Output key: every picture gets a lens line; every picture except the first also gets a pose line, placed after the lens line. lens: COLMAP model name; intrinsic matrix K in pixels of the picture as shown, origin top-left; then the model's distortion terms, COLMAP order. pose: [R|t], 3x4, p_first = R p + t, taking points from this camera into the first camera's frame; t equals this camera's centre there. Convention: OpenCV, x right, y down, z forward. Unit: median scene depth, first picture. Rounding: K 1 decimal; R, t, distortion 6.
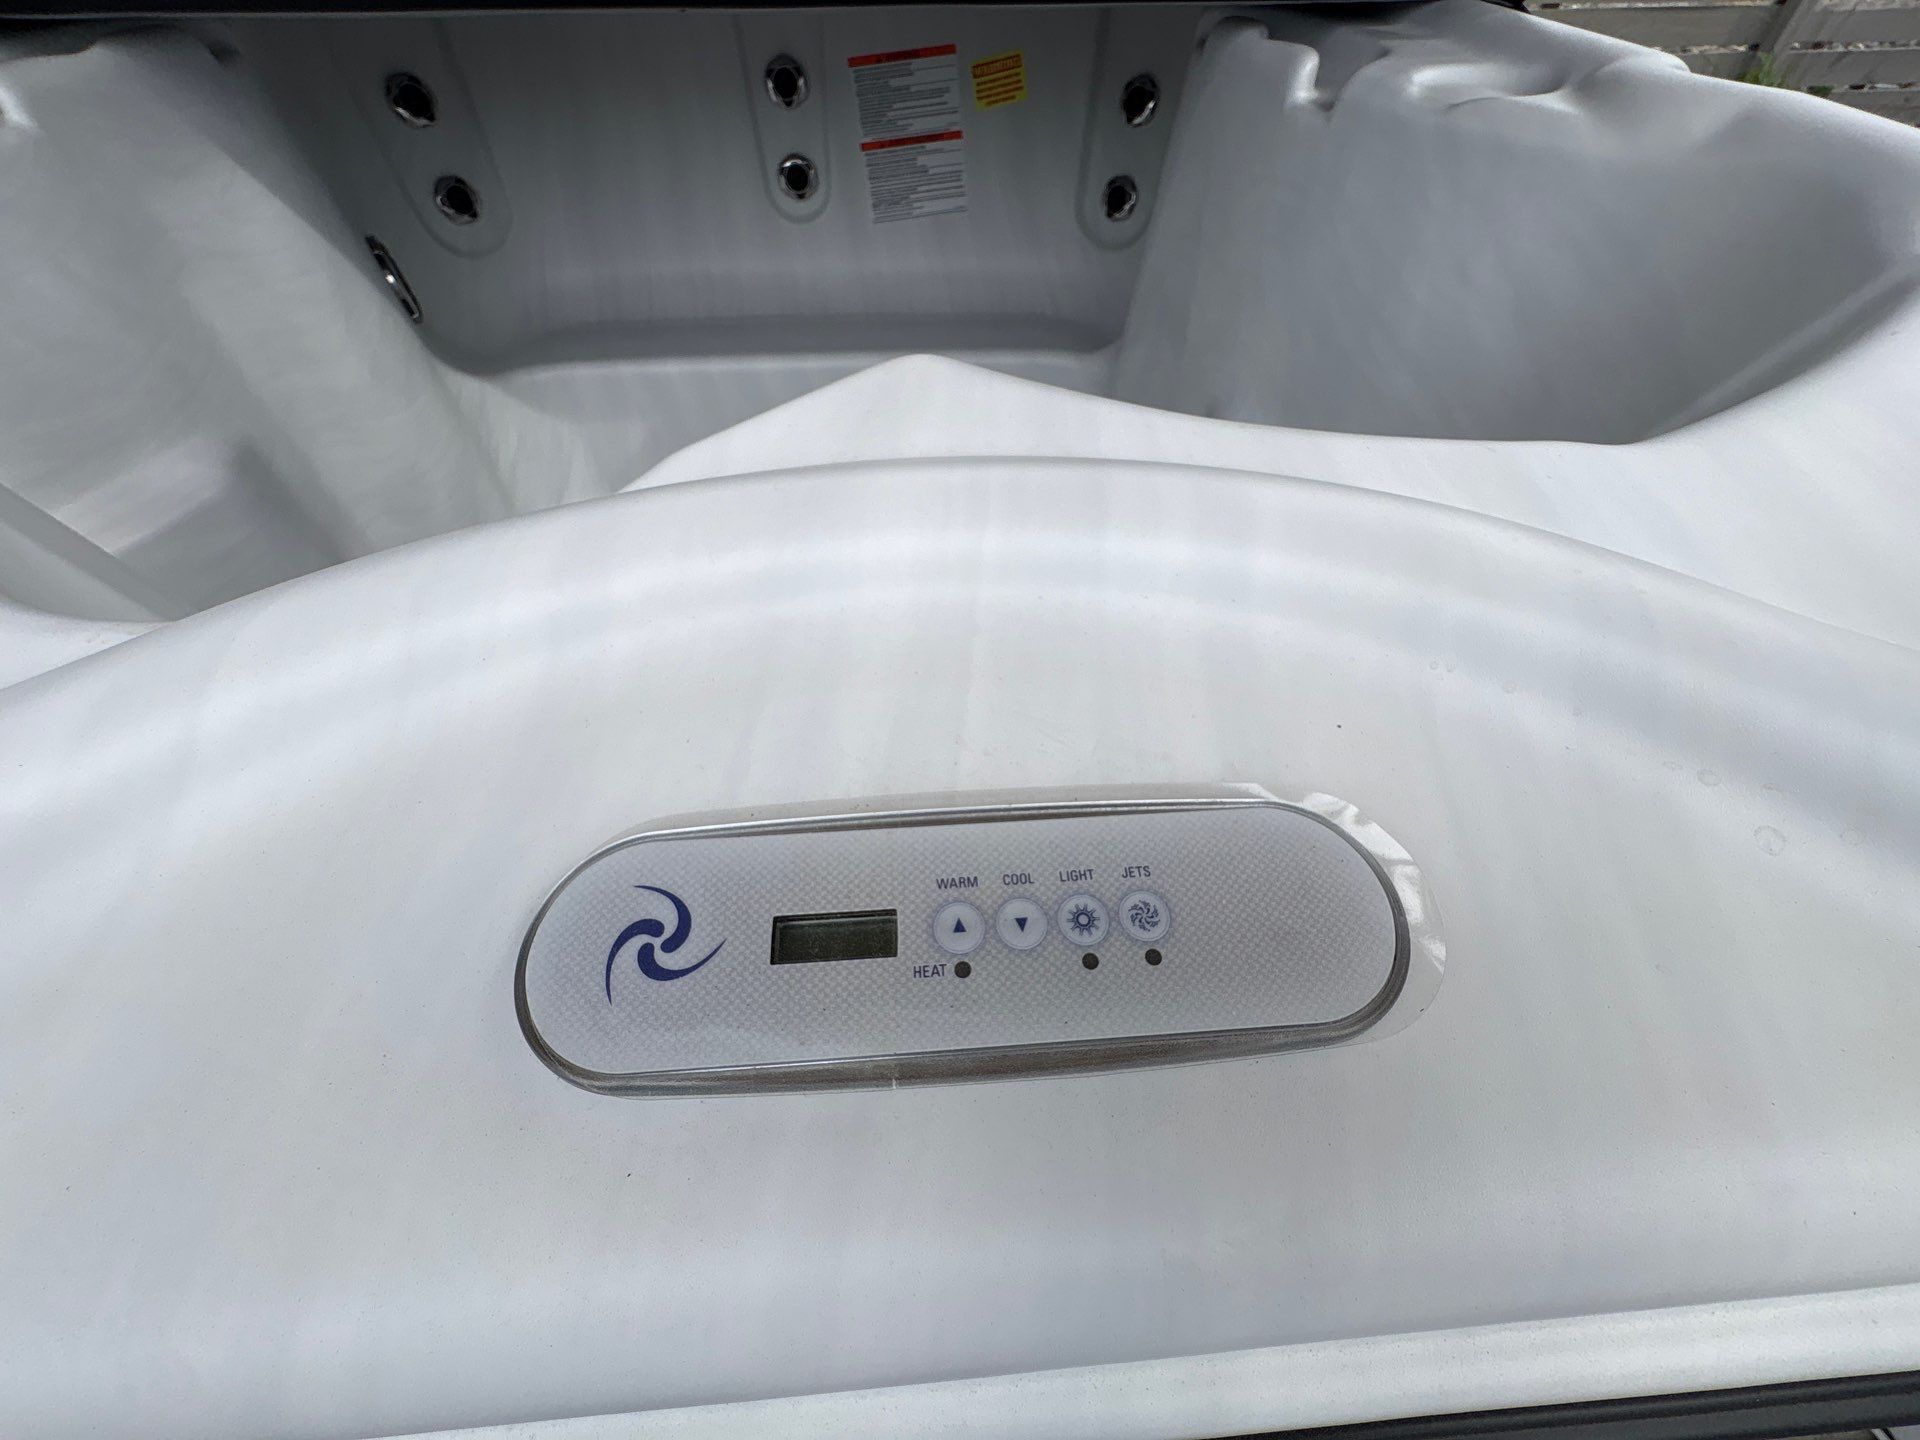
lens RADIAL K [[740.9, 0, 923.2], [0, 740.9, 719.8], [0, 0, 1]] dist [-0.013558, 0.000188]
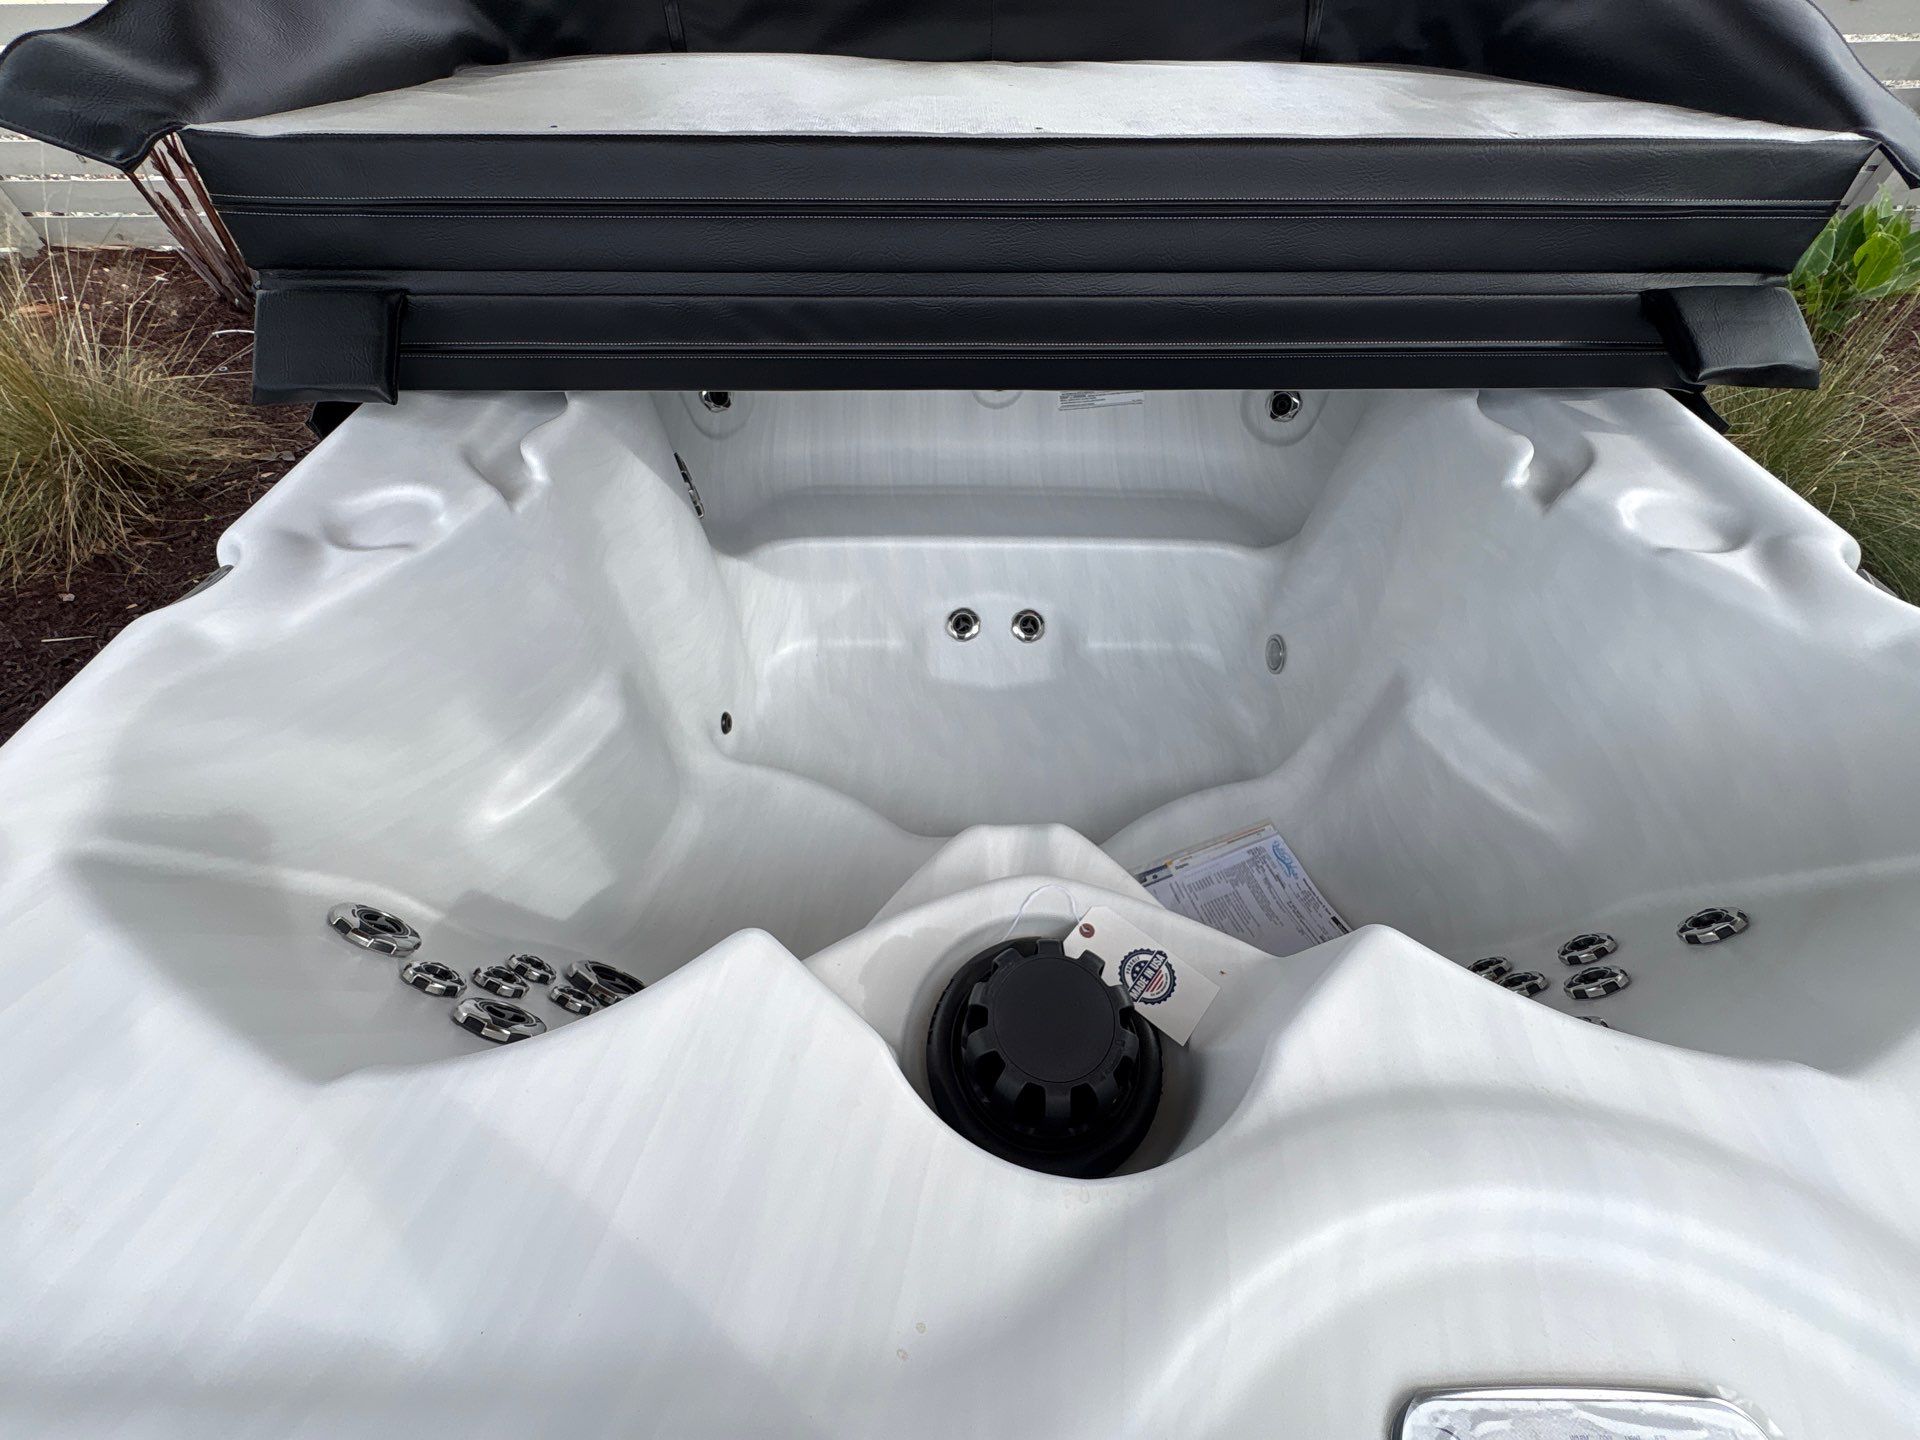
lens RADIAL K [[726.3, 0, 936.2], [0, 726.3, 725.1], [0, 0, 1]] dist [-0.000544, -0.000007]
pose [[0.997111, 0.054657, -0.052747, -0.347542], [-0.055593, 0.998318, -0.016435, -0.322301], [0.051760, 0.019320, 0.998473, -0.255754]]
